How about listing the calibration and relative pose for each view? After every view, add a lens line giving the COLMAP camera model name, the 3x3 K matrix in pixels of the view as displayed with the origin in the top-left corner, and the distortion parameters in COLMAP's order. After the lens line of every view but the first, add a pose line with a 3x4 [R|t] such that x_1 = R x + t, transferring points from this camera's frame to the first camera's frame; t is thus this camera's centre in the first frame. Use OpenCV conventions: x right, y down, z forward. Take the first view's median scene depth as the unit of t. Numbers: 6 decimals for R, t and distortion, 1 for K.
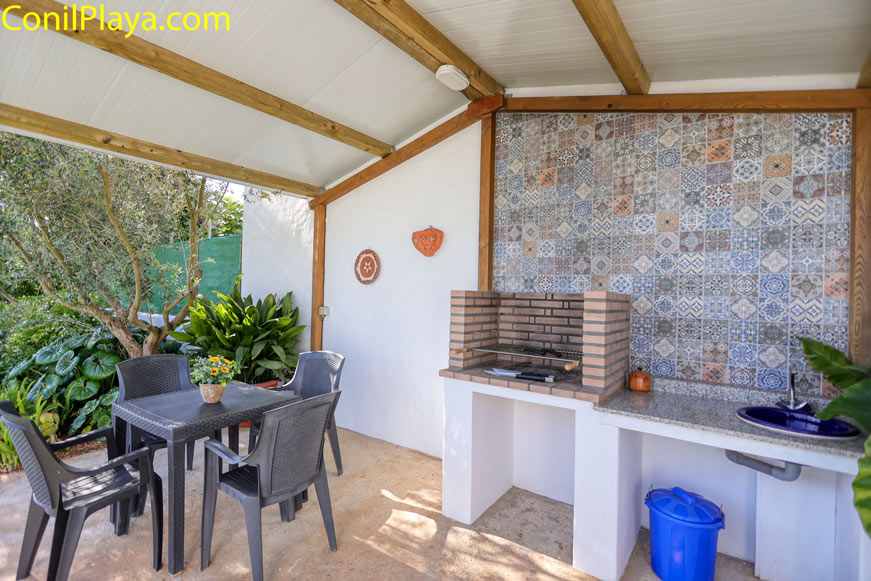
lens RADIAL K [[418.6, 0, 433.9], [0, 418.6, 290.1], [0, 0, 1]] dist [-0.002938, 0.003424]
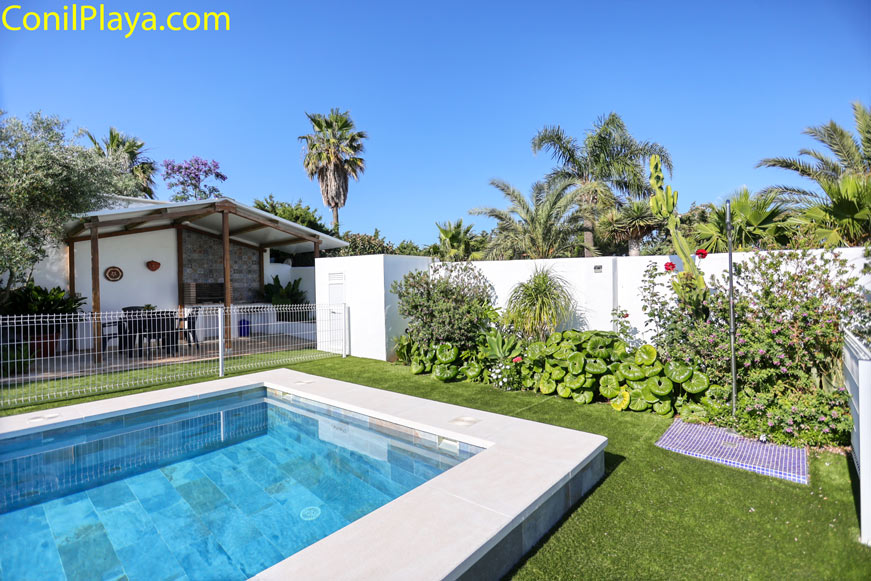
lens RADIAL K [[418.6, 0, 436.2], [0, 418.6, 289.8], [0, 0, 1]] dist [-0.002938, 0.003424]
pose [[0.096985, -0.034219, 0.994697, -3.055633], [0.012968, 0.999367, 0.033115, -0.029248], [-0.995201, 0.009688, 0.097367, -1.345562]]
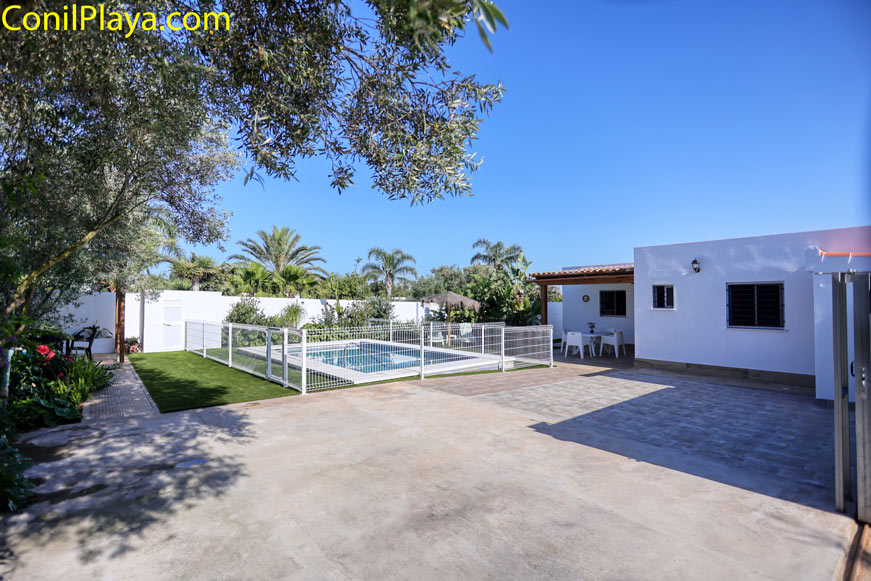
lens RADIAL K [[418.6, 0, 436.4], [0, 418.6, 291.1], [0, 0, 1]] dist [-0.002938, 0.003424]
pose [[-0.971149, -0.015887, 0.237942, -4.102883], [-0.023684, 0.999271, -0.029948, -0.088717], [-0.237293, -0.034719, -0.970818, 3.270190]]
